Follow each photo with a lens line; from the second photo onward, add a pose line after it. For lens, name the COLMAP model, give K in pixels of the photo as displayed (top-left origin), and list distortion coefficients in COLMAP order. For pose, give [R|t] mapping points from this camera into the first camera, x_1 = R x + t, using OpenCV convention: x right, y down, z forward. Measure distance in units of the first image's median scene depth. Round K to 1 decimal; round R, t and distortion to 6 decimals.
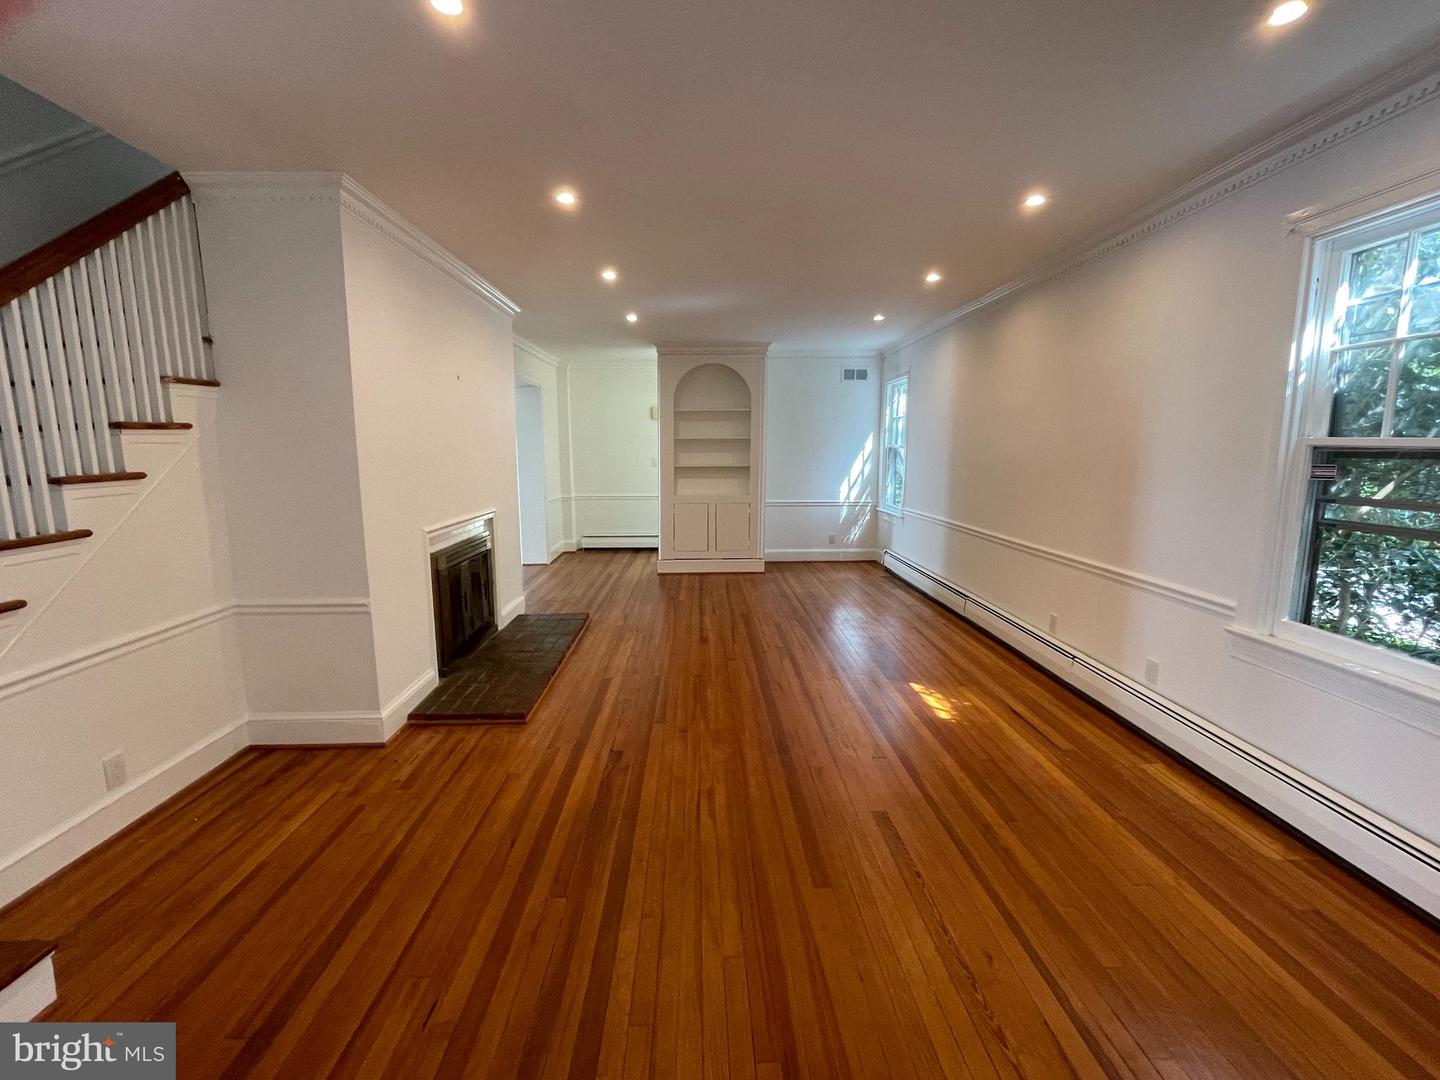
lens RADIAL K [[650.9, 0, 717.3], [0, 650.9, 543.1], [0, 0, 1]] dist [0.000986, 0.000302]
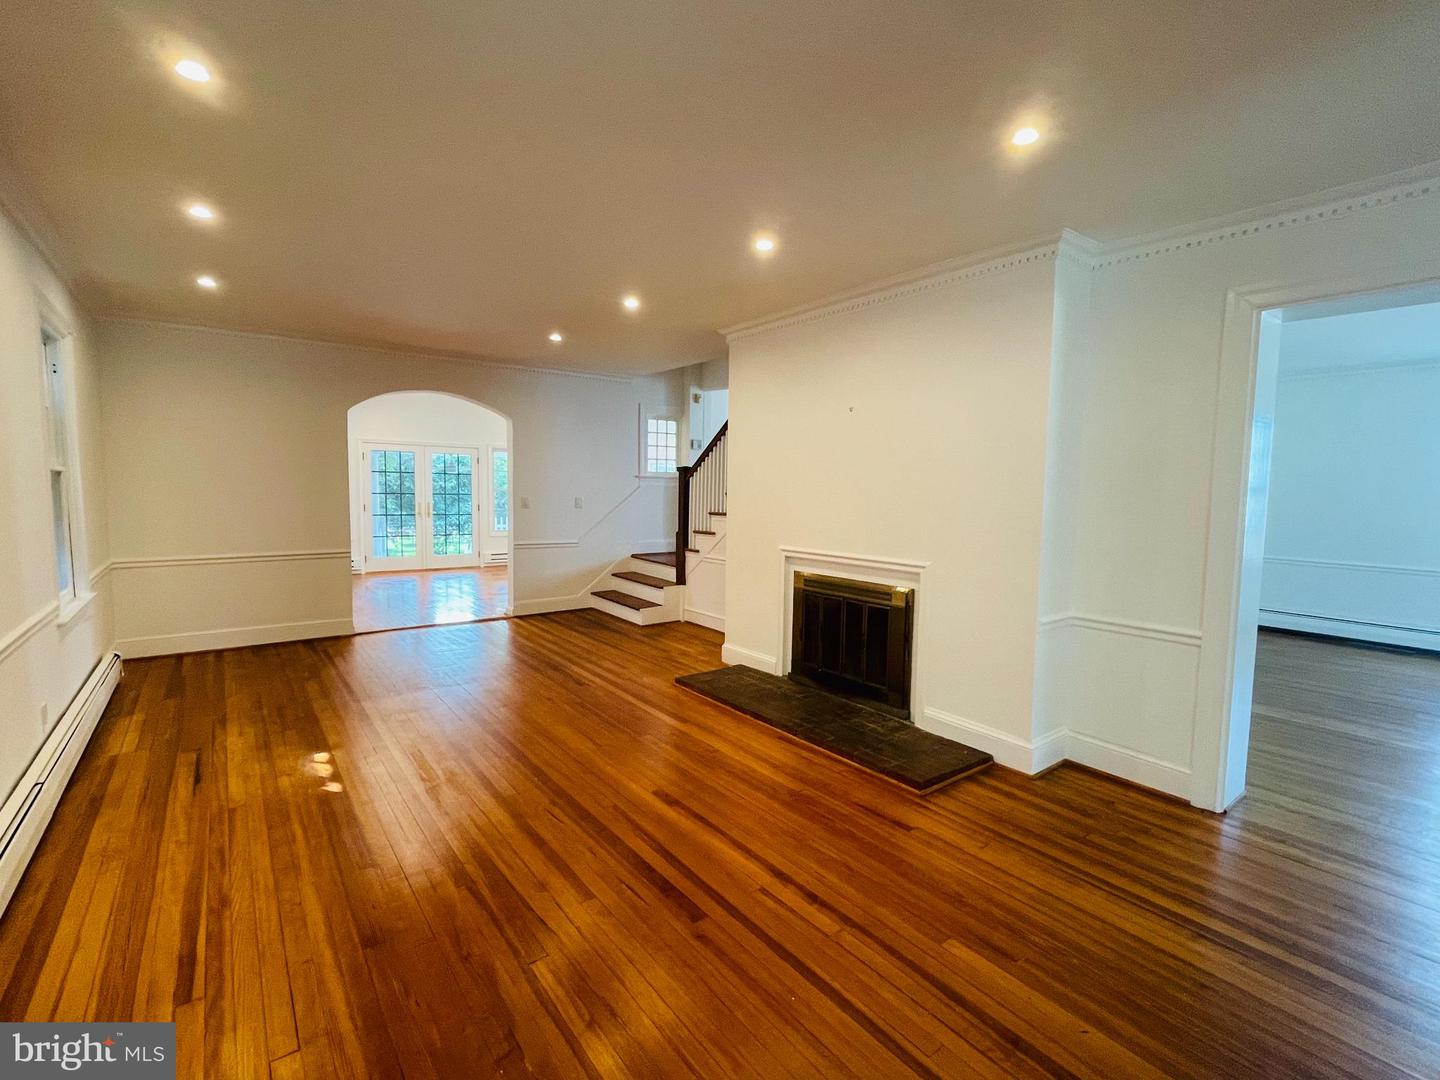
lens RADIAL K [[650.9, 0, 715.6], [0, 650.9, 539.7], [0, 0, 1]] dist [0.000986, 0.000302]
pose [[-0.816375, 0.038317, -0.576249, 0.409055], [-0.096358, 0.974773, 0.201327, -0.302215], [0.569427, 0.219885, -0.792088, 2.119423]]
